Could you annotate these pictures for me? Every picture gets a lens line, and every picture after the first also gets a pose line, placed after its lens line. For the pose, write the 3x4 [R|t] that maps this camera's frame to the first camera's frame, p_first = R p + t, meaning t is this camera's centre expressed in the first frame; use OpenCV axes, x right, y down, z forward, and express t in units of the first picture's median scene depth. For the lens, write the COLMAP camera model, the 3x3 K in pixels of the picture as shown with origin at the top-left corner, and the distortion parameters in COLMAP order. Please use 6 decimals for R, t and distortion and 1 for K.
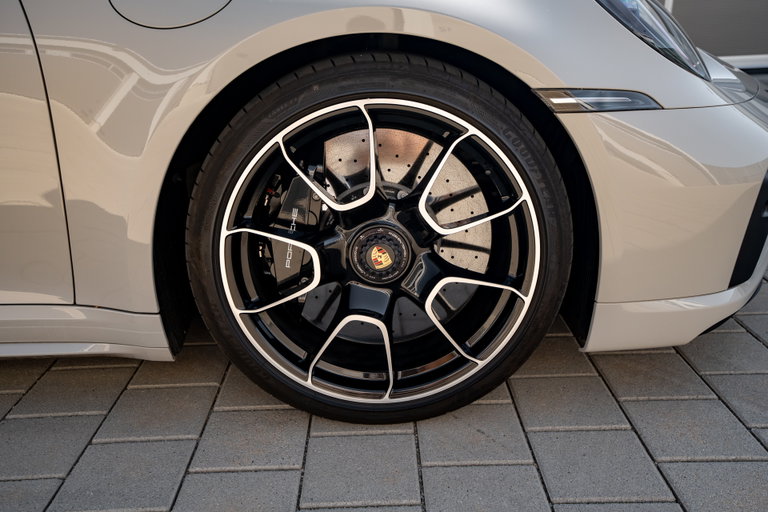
lens RADIAL K [[779.4, 0, 385.5], [0, 779.4, 258.5], [0, 0, 1]] dist [0.060829, 0.000000]
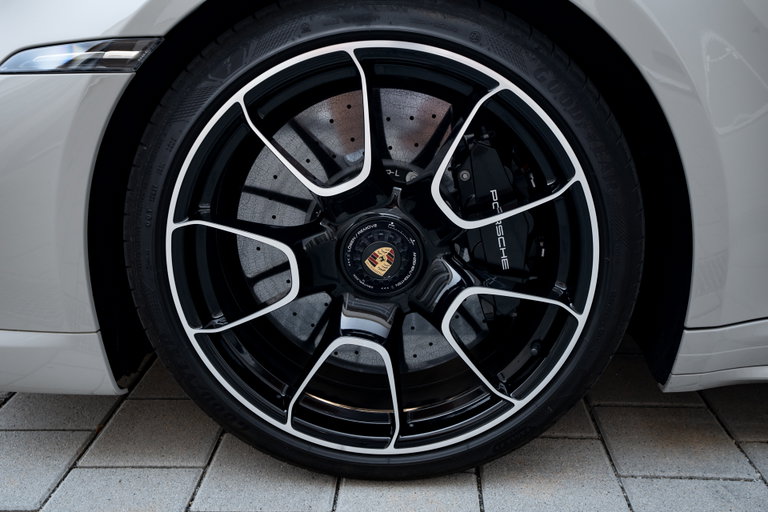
lens RADIAL K [[779.4, 0, 379.6], [0, 779.4, 260.3], [0, 0, 1]] dist [0.060829, 0.000000]
pose [[0.997072, 0.004986, -0.076310, 0.049617], [-0.005656, 0.999947, -0.008573, 0.005108], [0.076263, 0.008979, 0.997047, 0.258702]]
